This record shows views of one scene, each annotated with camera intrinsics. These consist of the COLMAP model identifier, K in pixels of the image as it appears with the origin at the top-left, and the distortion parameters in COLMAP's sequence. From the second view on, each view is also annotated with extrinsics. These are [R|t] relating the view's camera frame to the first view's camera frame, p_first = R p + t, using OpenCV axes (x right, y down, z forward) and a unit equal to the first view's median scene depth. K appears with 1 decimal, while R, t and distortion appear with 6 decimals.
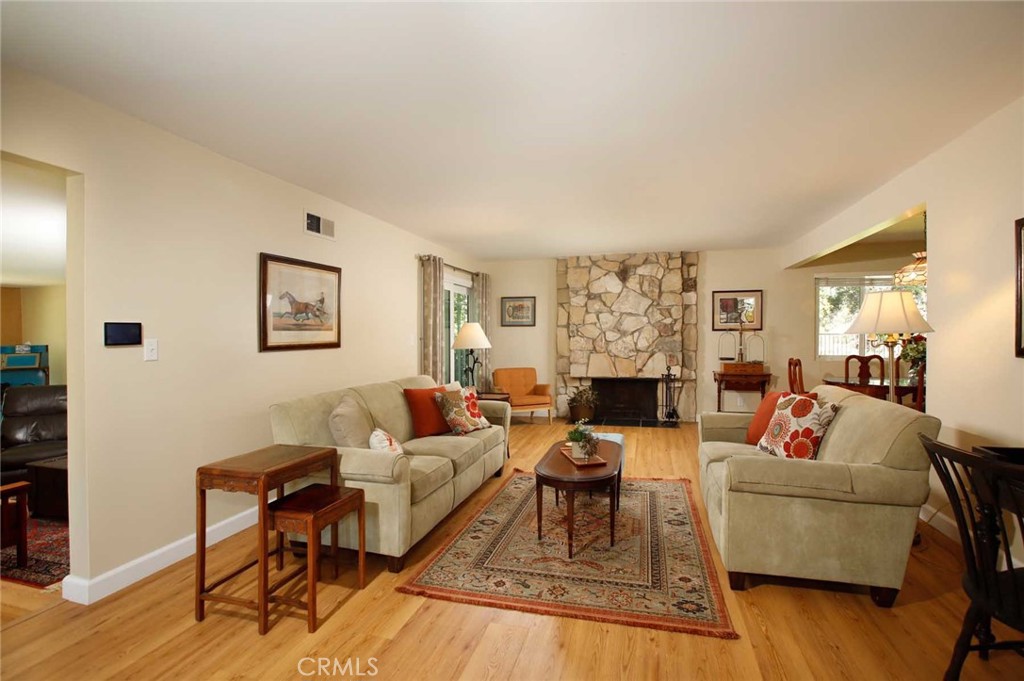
lens RADIAL K [[477.5, 0, 512.0], [0, 477.5, 340.5], [0, 0, 1]] dist [-0.002541, -0.000138]
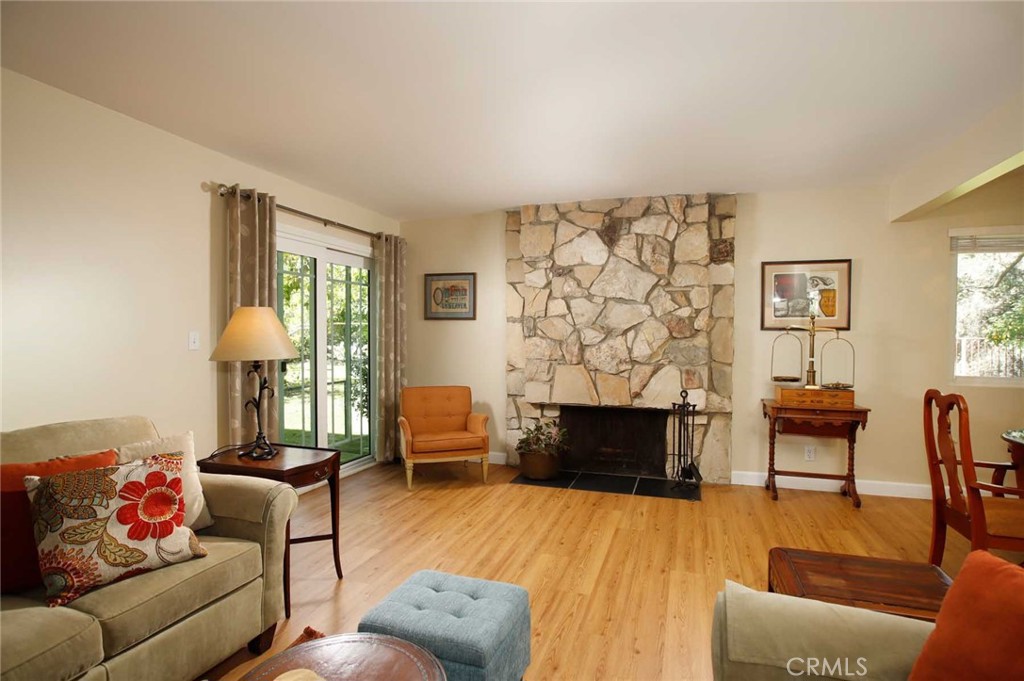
lens RADIAL K [[519.5, 0, 512.0], [0, 519.5, 340.5], [0, 0, 1]] dist [-0.015938, 0.000256]
pose [[0.998549, 0.012369, -0.052407, 0.147498], [-0.012301, 0.999923, 0.001625, -0.004806], [0.052423, -0.000978, 0.998624, 0.348819]]
